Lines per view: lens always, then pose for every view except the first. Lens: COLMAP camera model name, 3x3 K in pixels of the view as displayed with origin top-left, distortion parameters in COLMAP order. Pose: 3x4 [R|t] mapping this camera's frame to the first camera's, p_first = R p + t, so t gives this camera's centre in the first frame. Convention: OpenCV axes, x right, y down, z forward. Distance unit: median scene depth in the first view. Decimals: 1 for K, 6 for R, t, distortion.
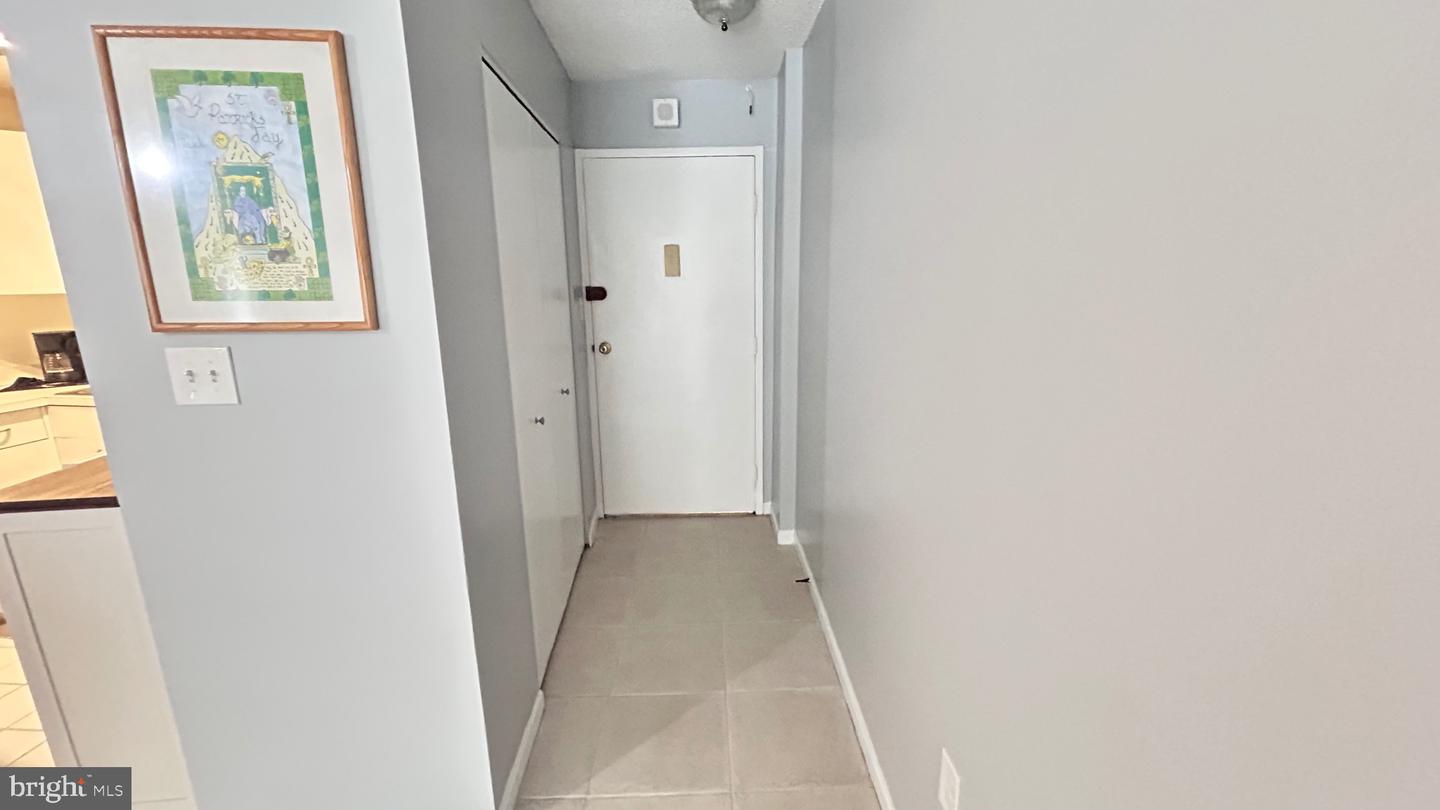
lens RADIAL K [[585.9, 0, 719.1], [0, 585.9, 402.7], [0, 0, 1]] dist [-0.001850, 0.000438]
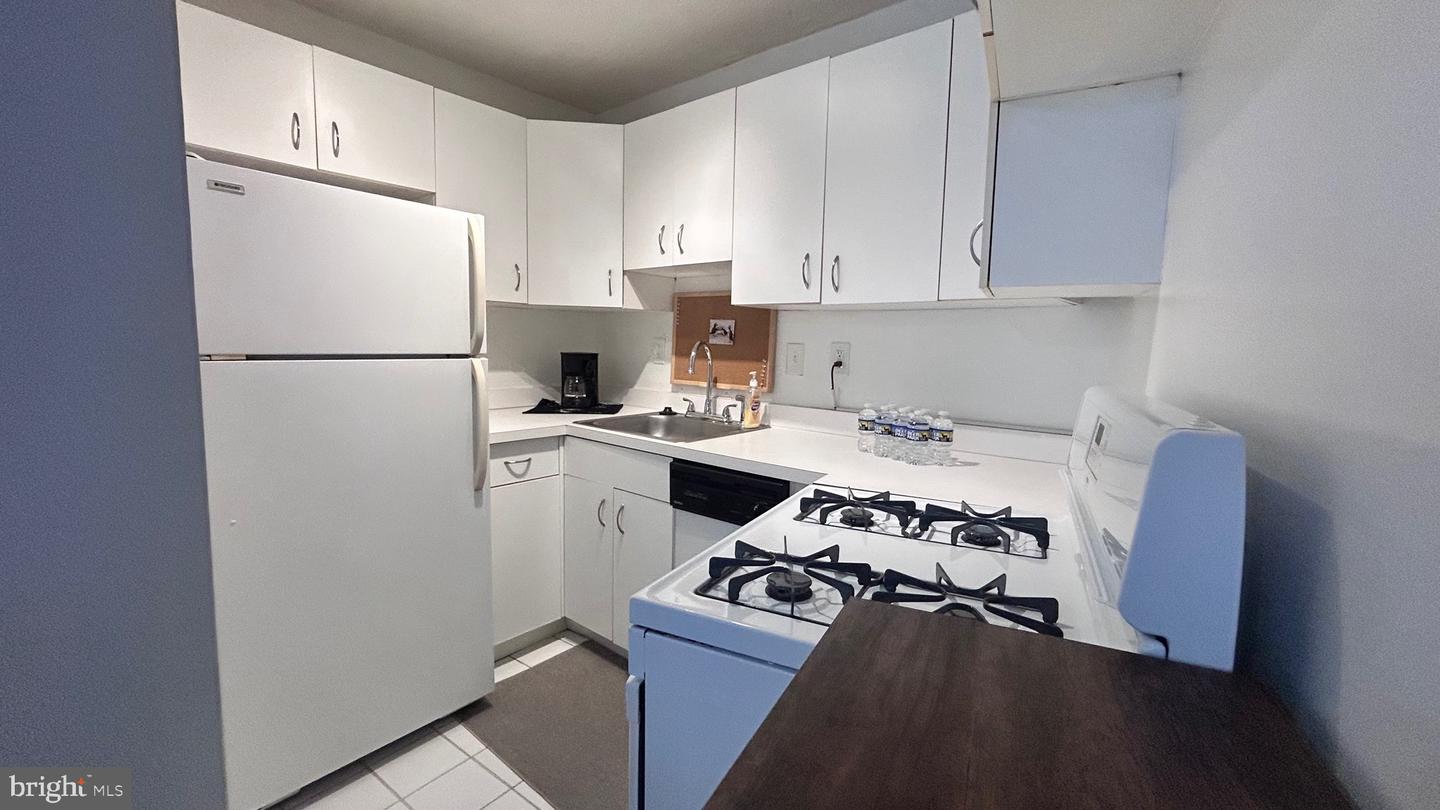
lens RADIAL K [[585.9, 0, 719.1], [0, 585.9, 402.7], [0, 0, 1]] dist [-0.001850, 0.000438]
pose [[0.846716, 0.087922, -0.524730, -1.311981], [-0.149254, 0.985901, -0.075644, -0.025348], [0.510681, 0.142367, 0.847901, 0.989232]]
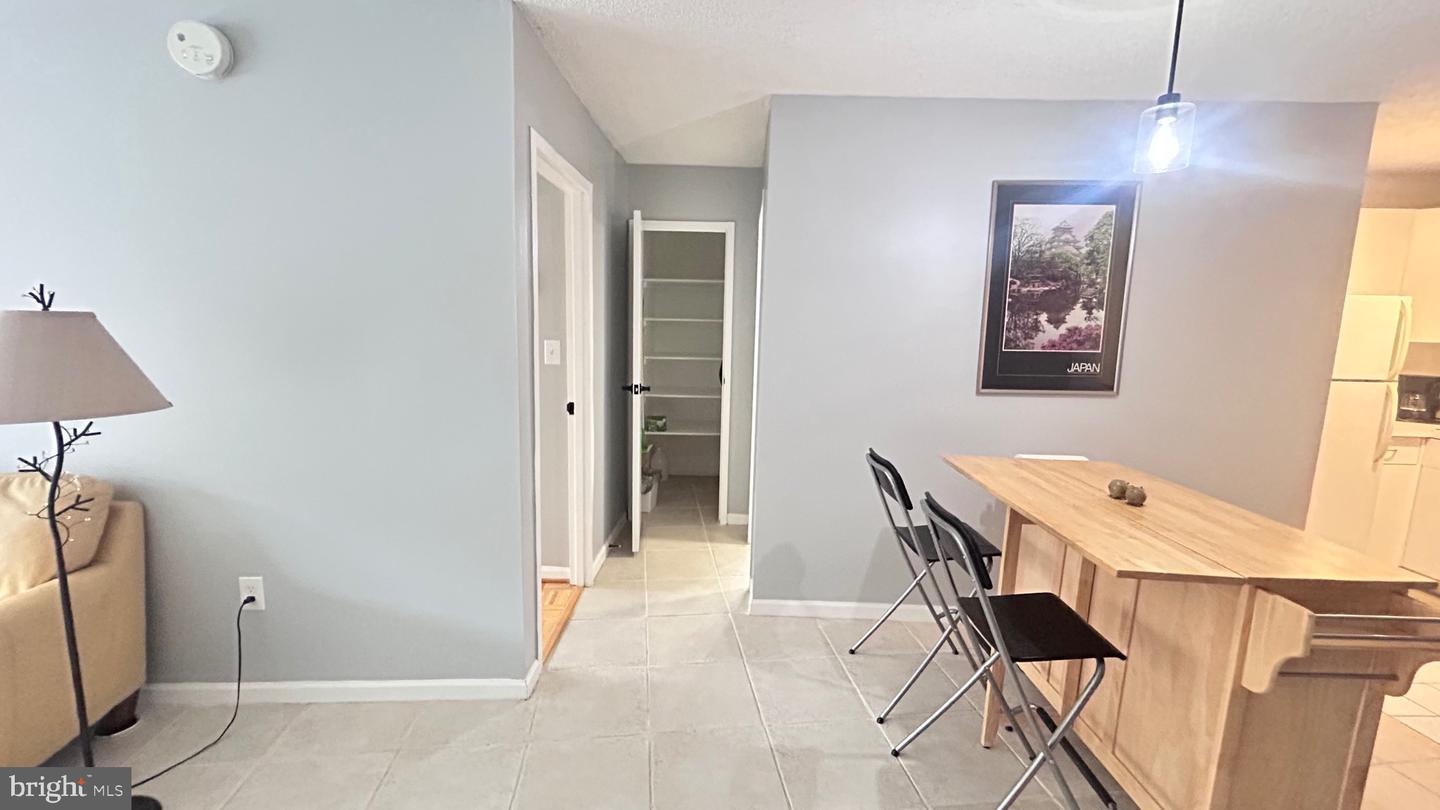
lens RADIAL K [[585.9, 0, 719.1], [0, 585.9, 402.7], [0, 0, 1]] dist [-0.001850, 0.000438]
pose [[0.107963, 0.156421, -0.981772, -0.431934], [-0.239266, 0.962605, 0.127055, 0.311770], [0.964933, 0.221188, 0.141352, -1.306229]]
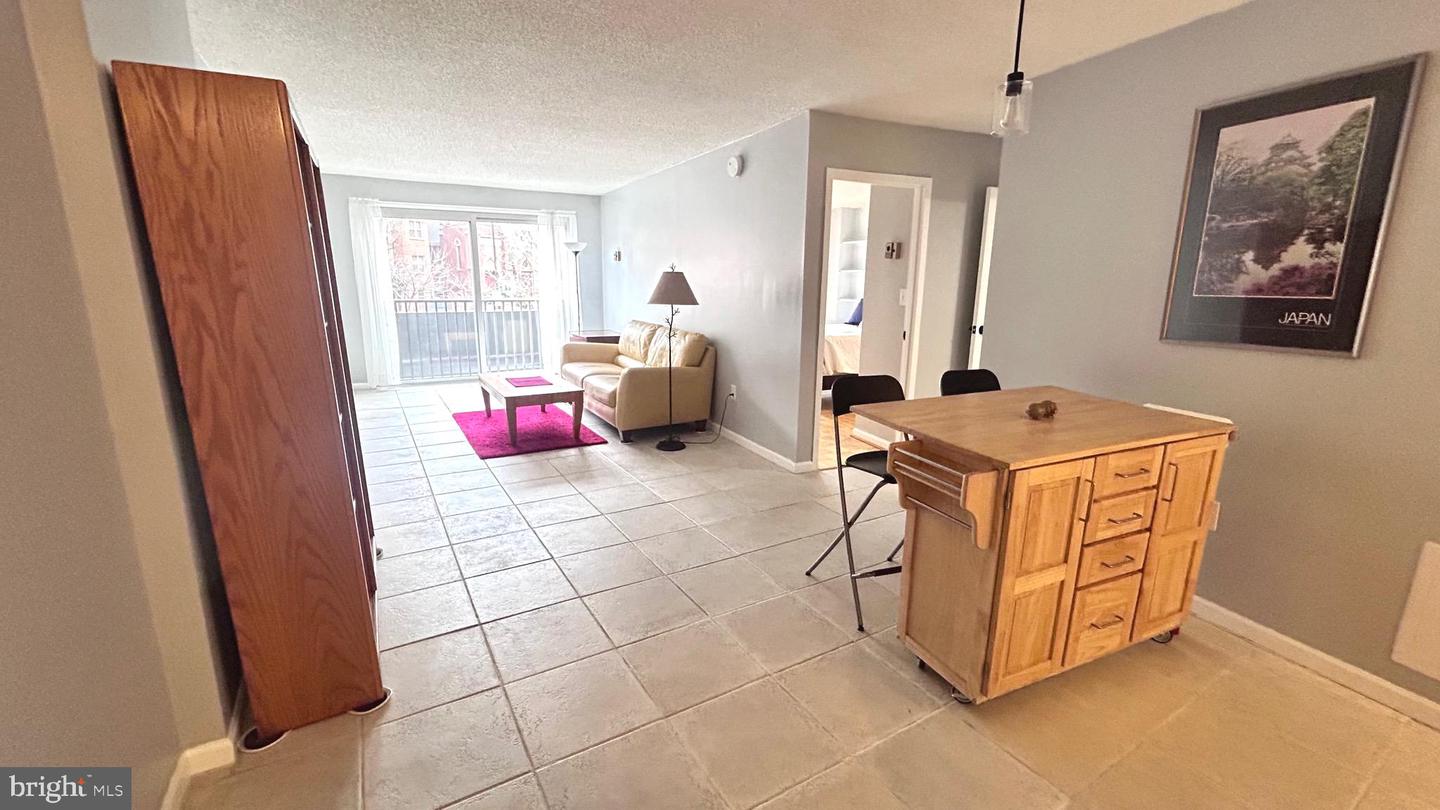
lens RADIAL K [[585.9, 0, 719.1], [0, 585.9, 402.7], [0, 0, 1]] dist [-0.001850, 0.000438]
pose [[-0.866800, 0.107130, -0.487013, -0.082535], [-0.107910, 0.913209, 0.392945, -0.152759], [0.486840, 0.393158, -0.780009, 1.022788]]
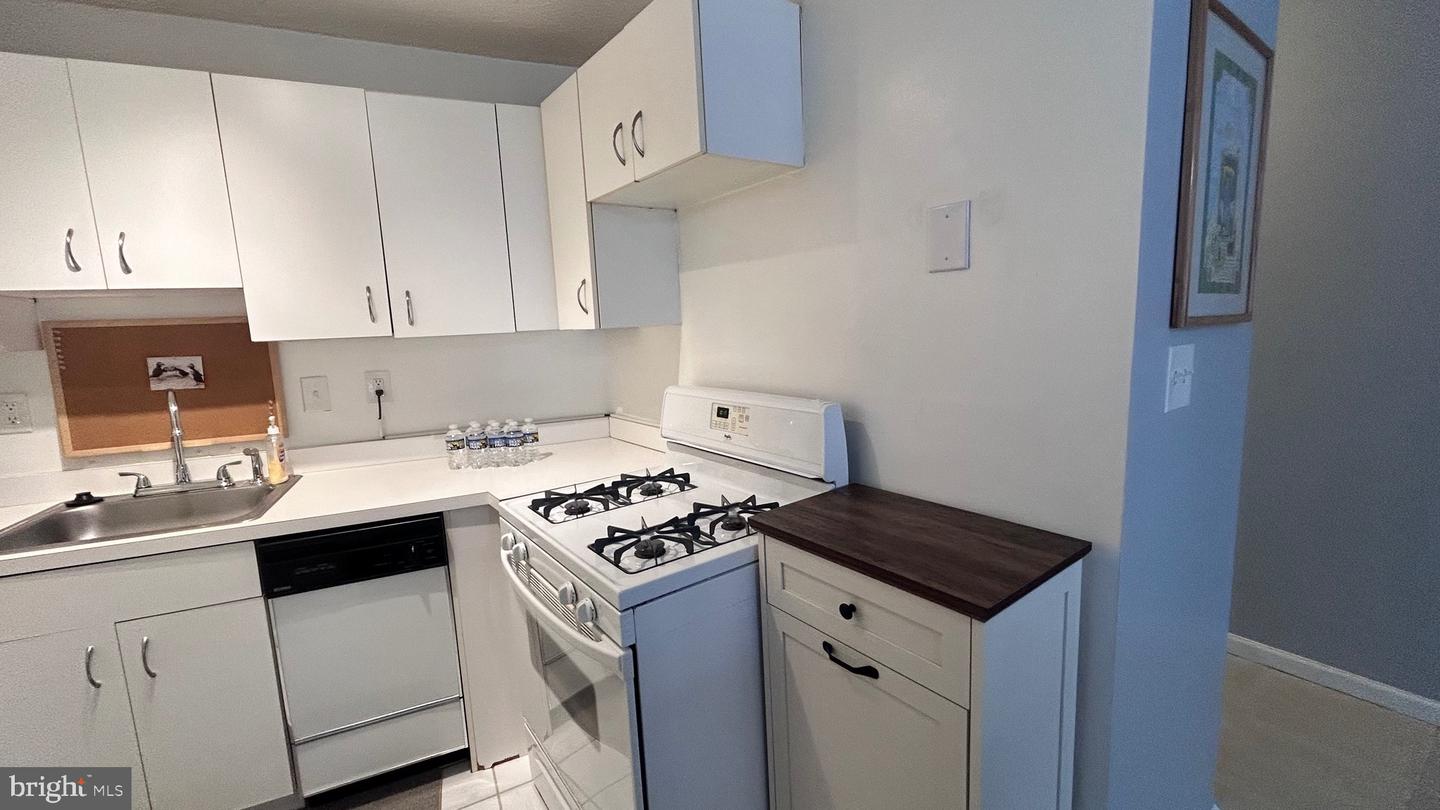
lens RADIAL K [[585.9, 0, 719.1], [0, 585.9, 402.7], [0, 0, 1]] dist [-0.001850, 0.000438]
pose [[0.847025, -0.095619, 0.522882, -2.066344], [0.145195, 0.987898, -0.054547, -0.060954], [-0.511339, 0.122123, 0.850658, 0.638761]]
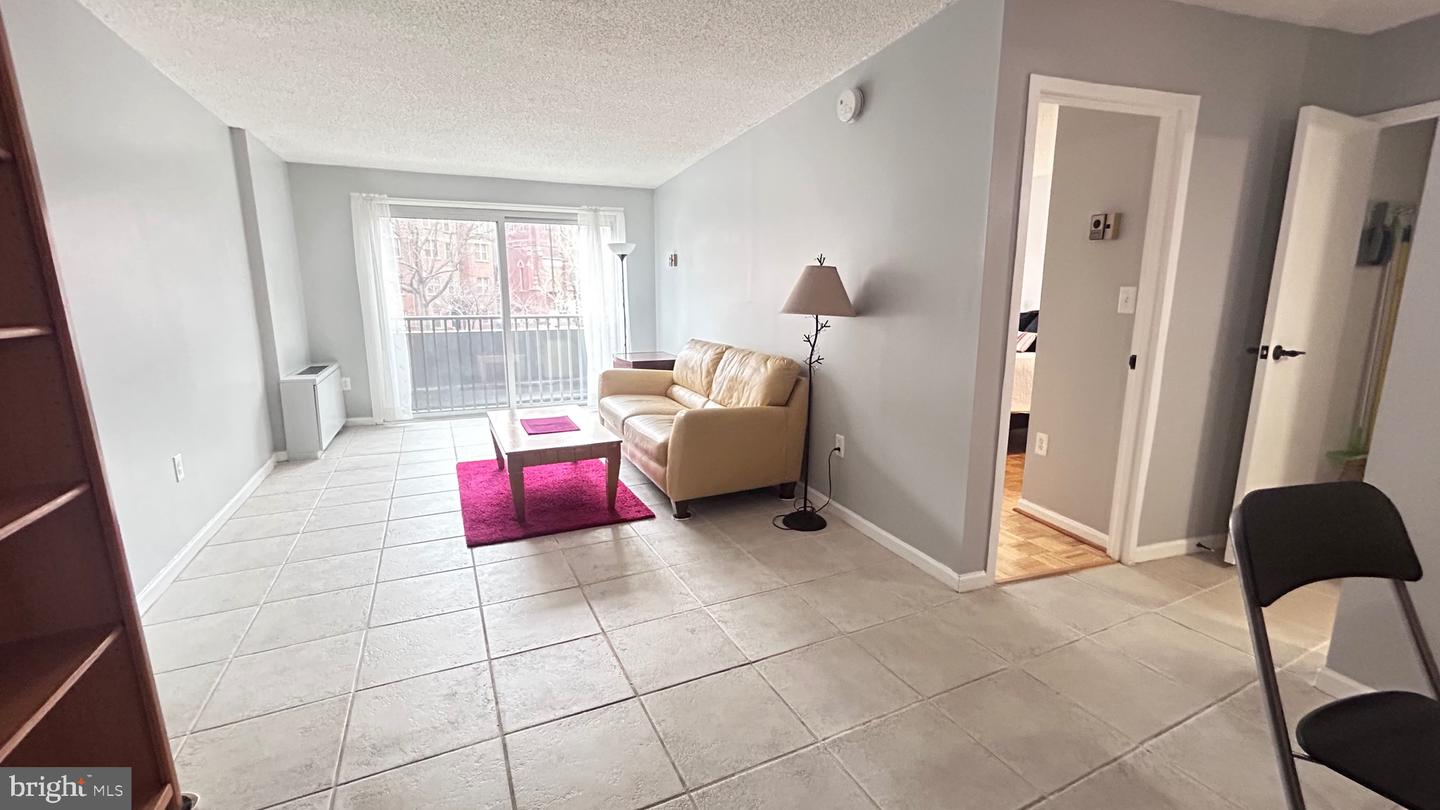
lens RADIAL K [[585.9, 0, 719.1], [0, 585.9, 402.7], [0, 0, 1]] dist [-0.001850, 0.000438]
pose [[-0.910410, 0.088971, -0.404028, -0.582919], [-0.075384, 0.924576, 0.373466, 0.224232], [0.406782, 0.370465, -0.835035, -0.216453]]
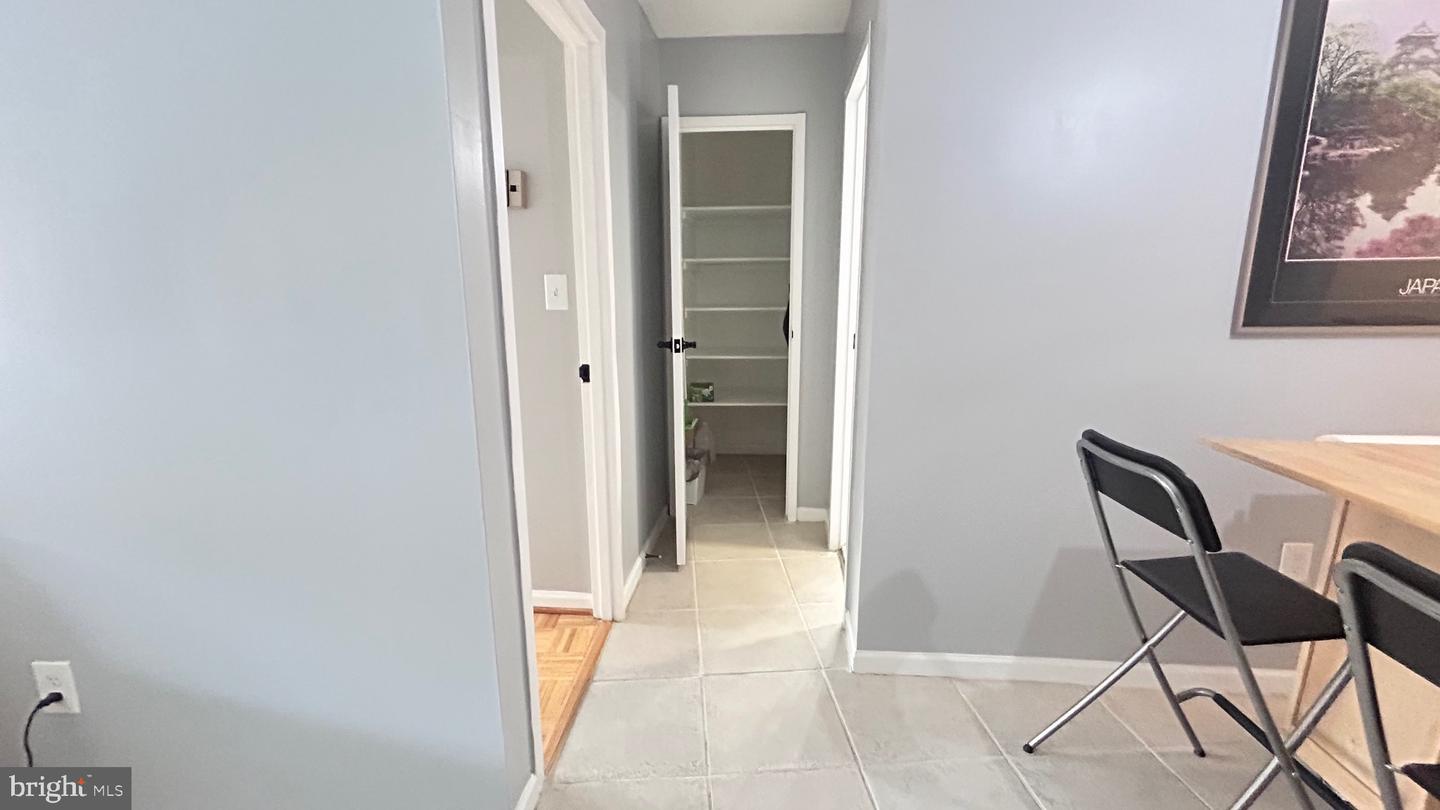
lens RADIAL K [[585.9, 0, 719.1], [0, 585.9, 402.7], [0, 0, 1]] dist [-0.001850, 0.000438]
pose [[0.050128, 0.209787, -0.976461, -1.262943], [-0.211644, 0.957718, 0.194895, 0.474359], [0.976061, 0.196892, 0.092409, -1.314597]]
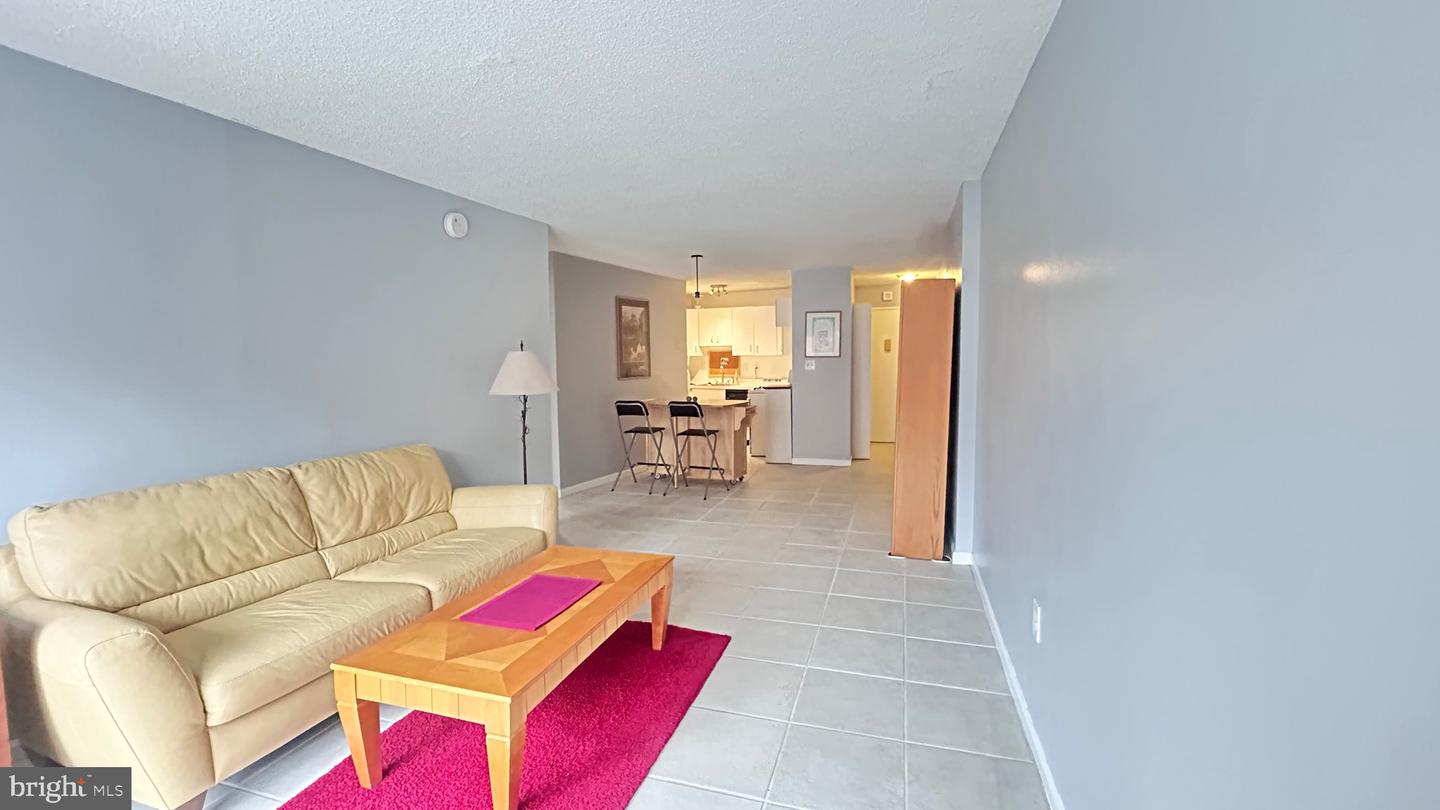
lens RADIAL K [[597.1, 0, 720.3], [0, 597.1, 403.3], [0, 0, 1]] dist [-0.001723, 0.000500]
pose [[0.948439, 0.025511, -0.315930, 0.180700], [-0.068537, 0.989681, -0.125837, 1.226532], [0.309460, 0.141001, 0.940400, -5.179557]]
